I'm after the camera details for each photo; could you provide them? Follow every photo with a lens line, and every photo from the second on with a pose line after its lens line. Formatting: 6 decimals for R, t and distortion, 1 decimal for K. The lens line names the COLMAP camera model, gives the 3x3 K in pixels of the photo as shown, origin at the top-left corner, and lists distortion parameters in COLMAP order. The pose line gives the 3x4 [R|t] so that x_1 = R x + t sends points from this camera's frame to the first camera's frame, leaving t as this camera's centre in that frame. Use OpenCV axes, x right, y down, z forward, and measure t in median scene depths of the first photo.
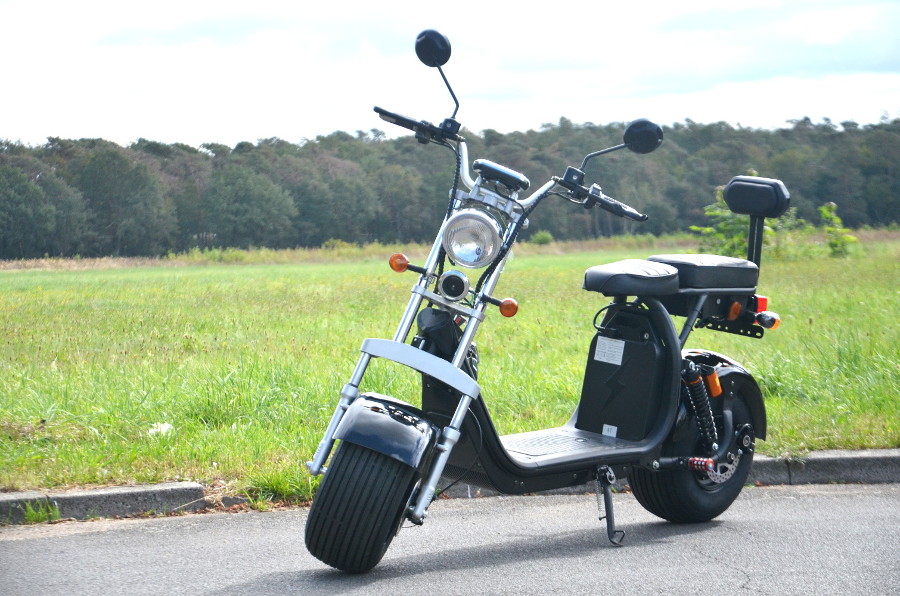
lens RADIAL K [[3119.2, 0, 450.4], [0, 3119.2, 300.5], [0, 0, 1]] dist [1.747898, 0.000000]
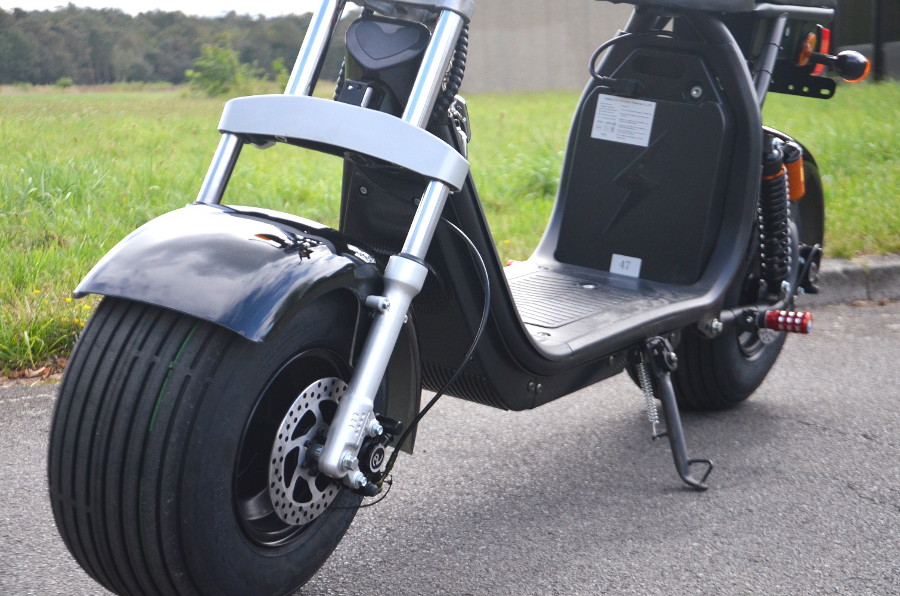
lens RADIAL K [[1968.8, 0, 449.7], [0, 1968.8, 295.8], [0, 0, 1]] dist [0.681623, 0.000000]
pose [[0.976177, -0.019236, 0.216121, -0.054854], [0.001191, 0.996522, 0.083316, 0.017367], [-0.216972, -0.081074, 0.972805, 0.659372]]
